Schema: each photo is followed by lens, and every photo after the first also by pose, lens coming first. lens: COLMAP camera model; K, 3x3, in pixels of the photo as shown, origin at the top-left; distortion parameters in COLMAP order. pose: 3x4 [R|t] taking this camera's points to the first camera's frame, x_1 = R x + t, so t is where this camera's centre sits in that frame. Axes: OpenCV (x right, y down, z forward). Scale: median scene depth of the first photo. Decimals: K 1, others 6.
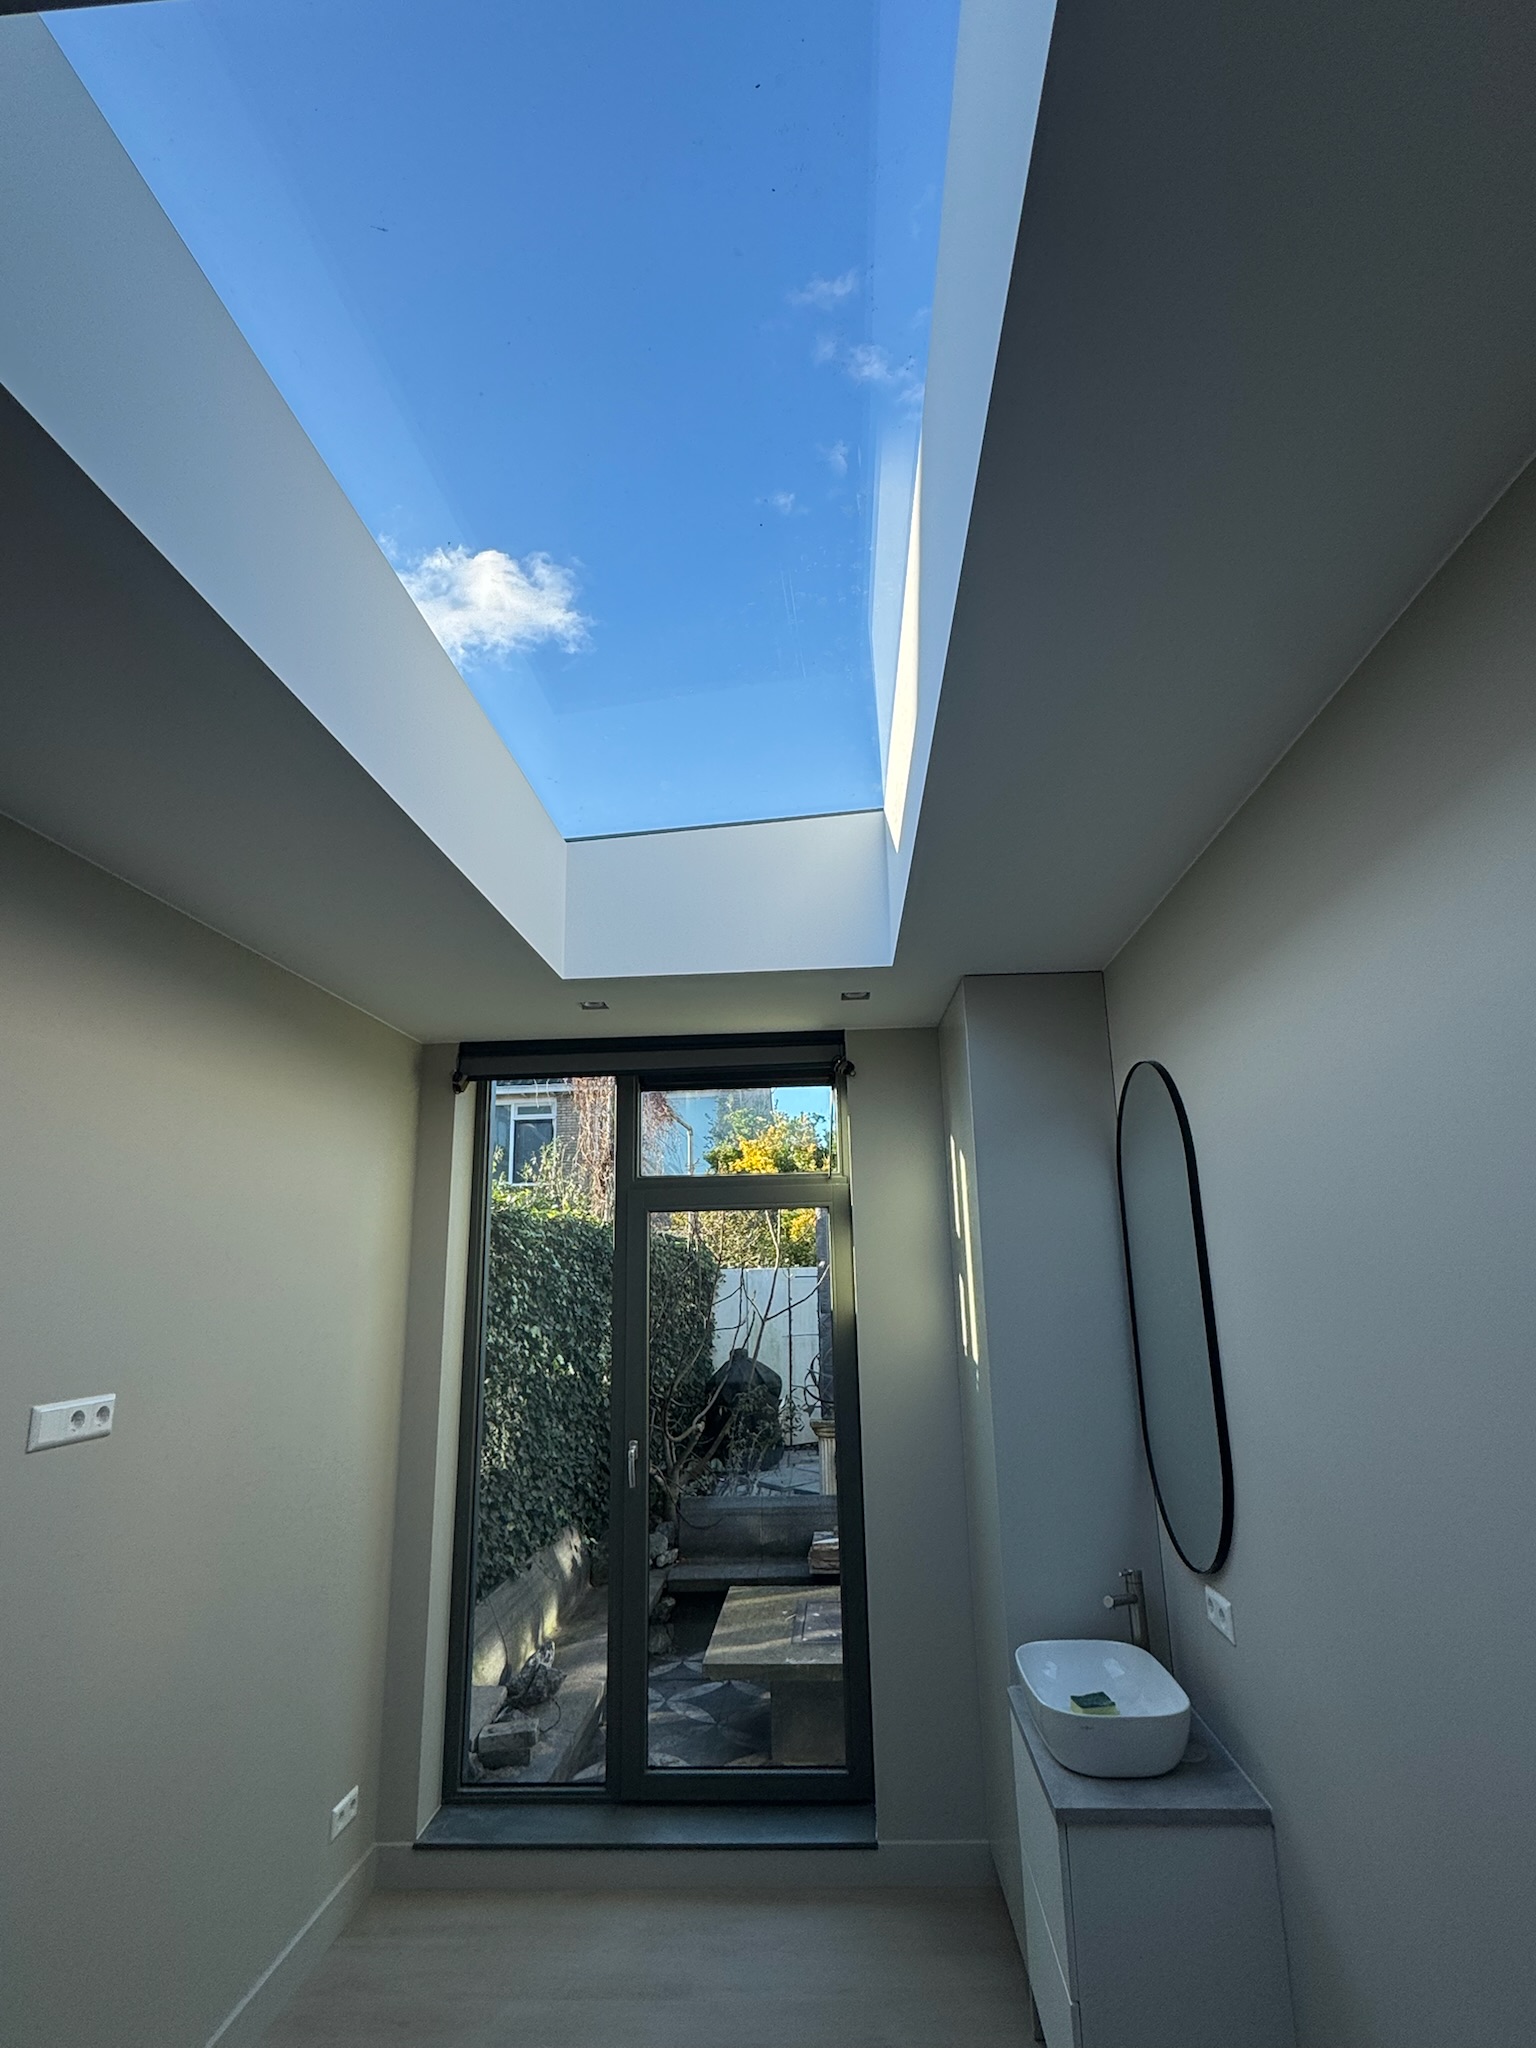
lens RADIAL K [[1015.7, 0, 777.4], [0, 1015.7, 1027.3], [0, 0, 1]] dist [-0.002215, 0.000322]
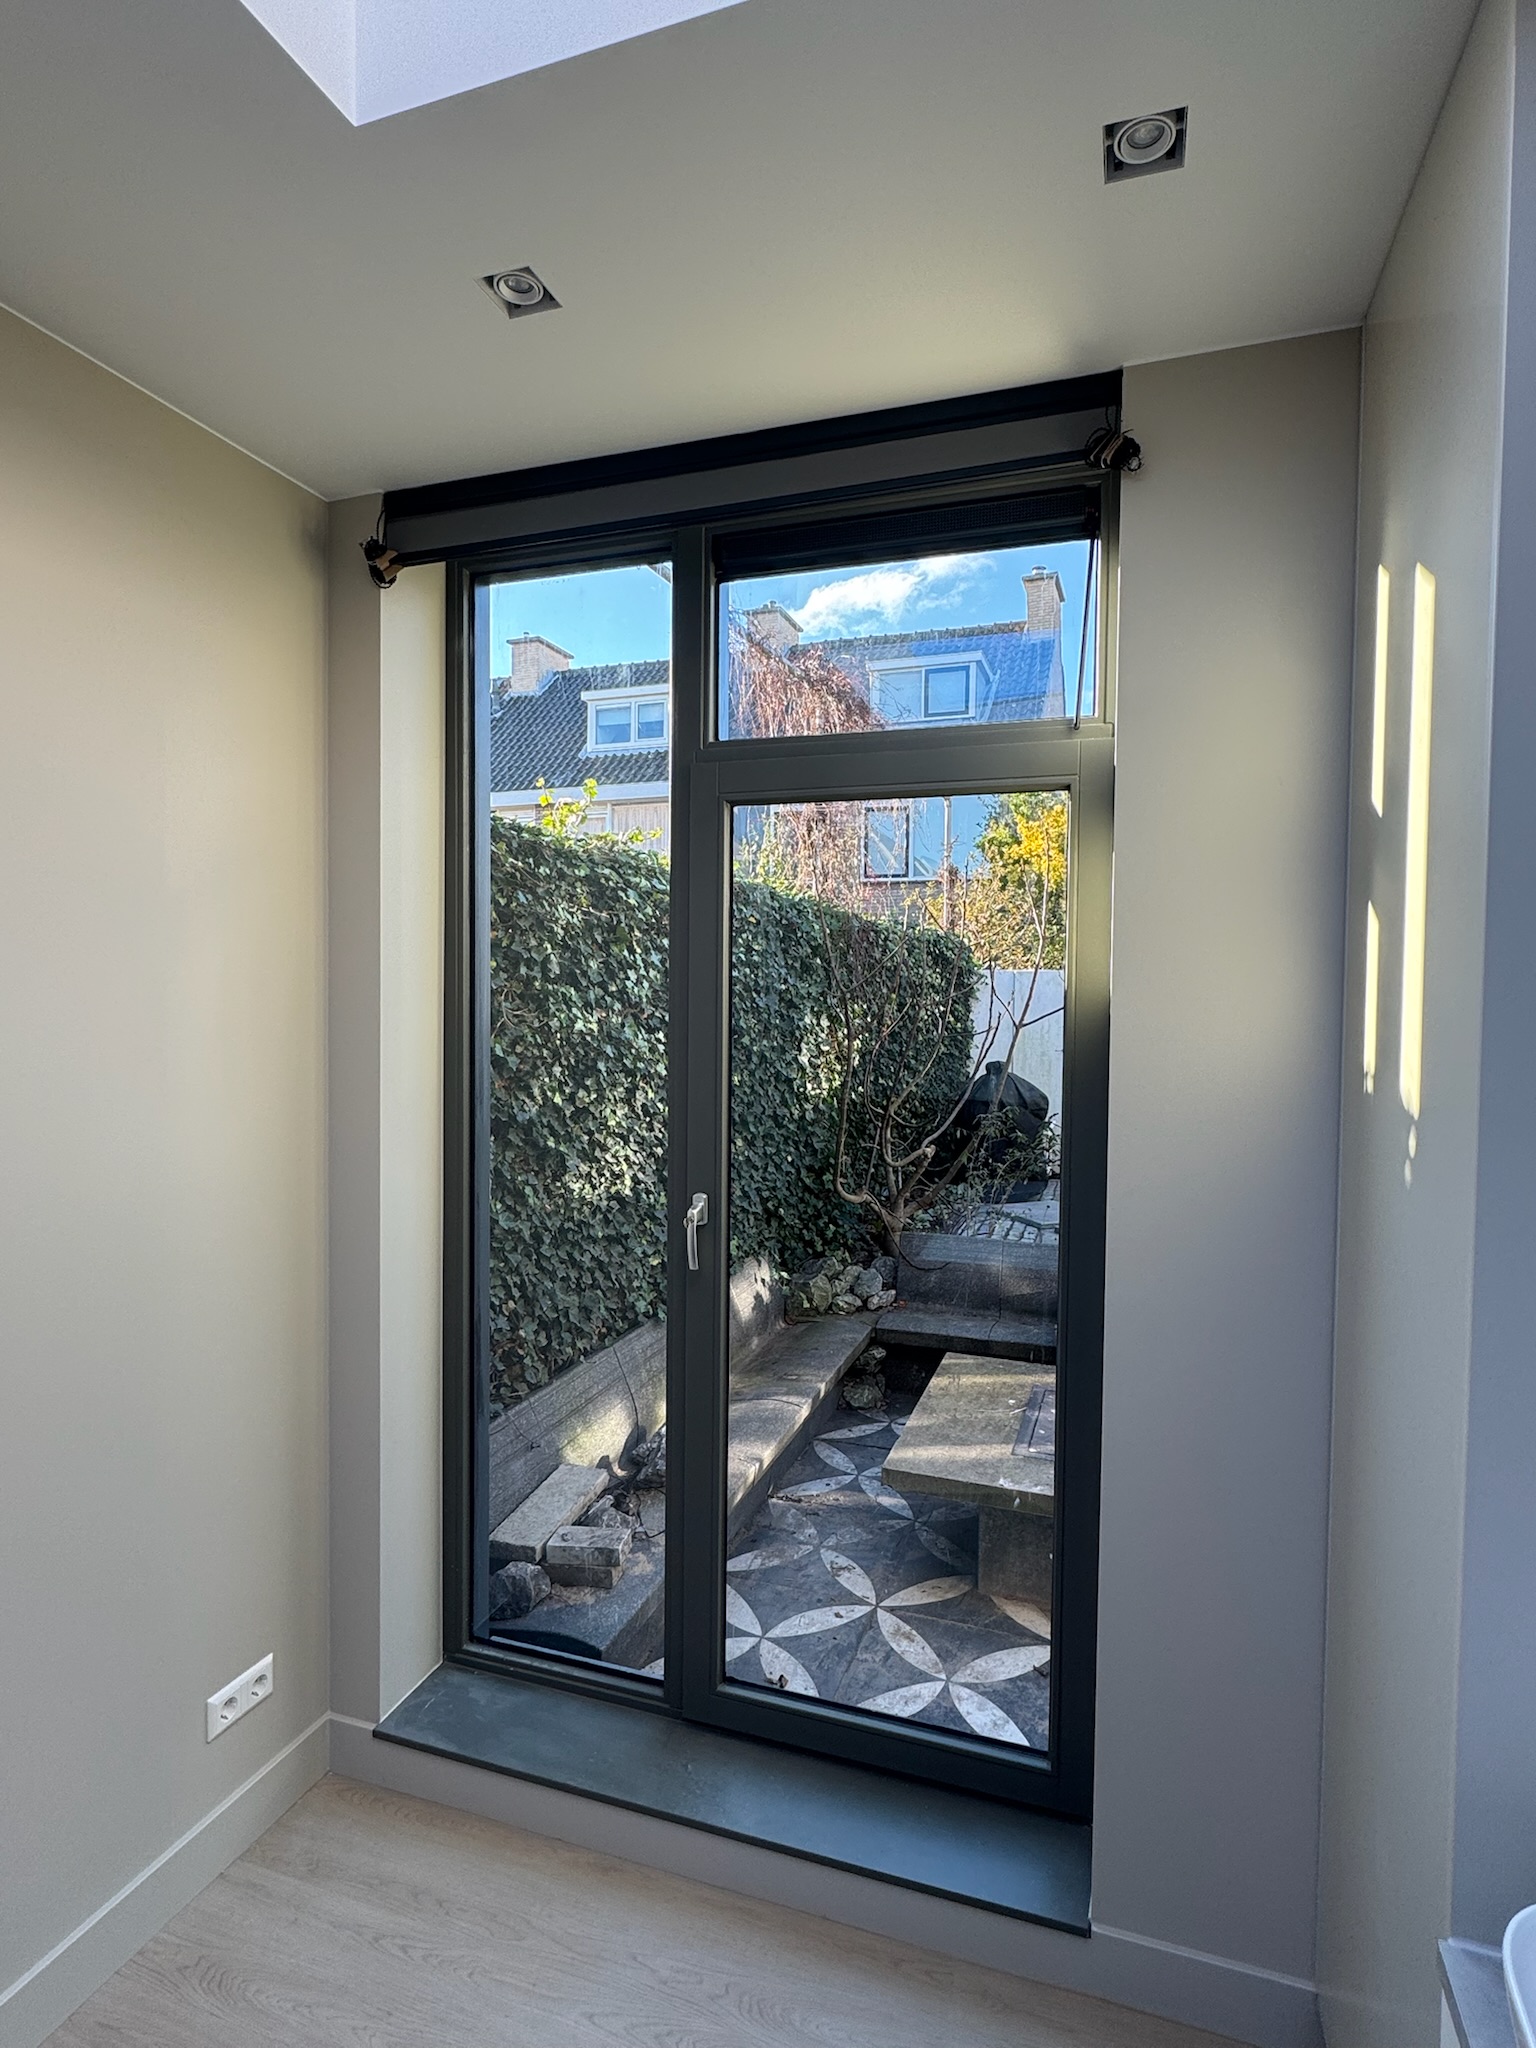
lens RADIAL K [[1084.4, 0, 767.2], [0, 1084.4, 1019.2], [0, 0, 1]] dist [-0.008122, 0.002791]
pose [[0.962253, 0.041340, -0.269000, 0.037013], [0.032084, 0.964273, 0.262959, 0.096511], [0.270260, -0.261664, 0.926548, 0.298991]]
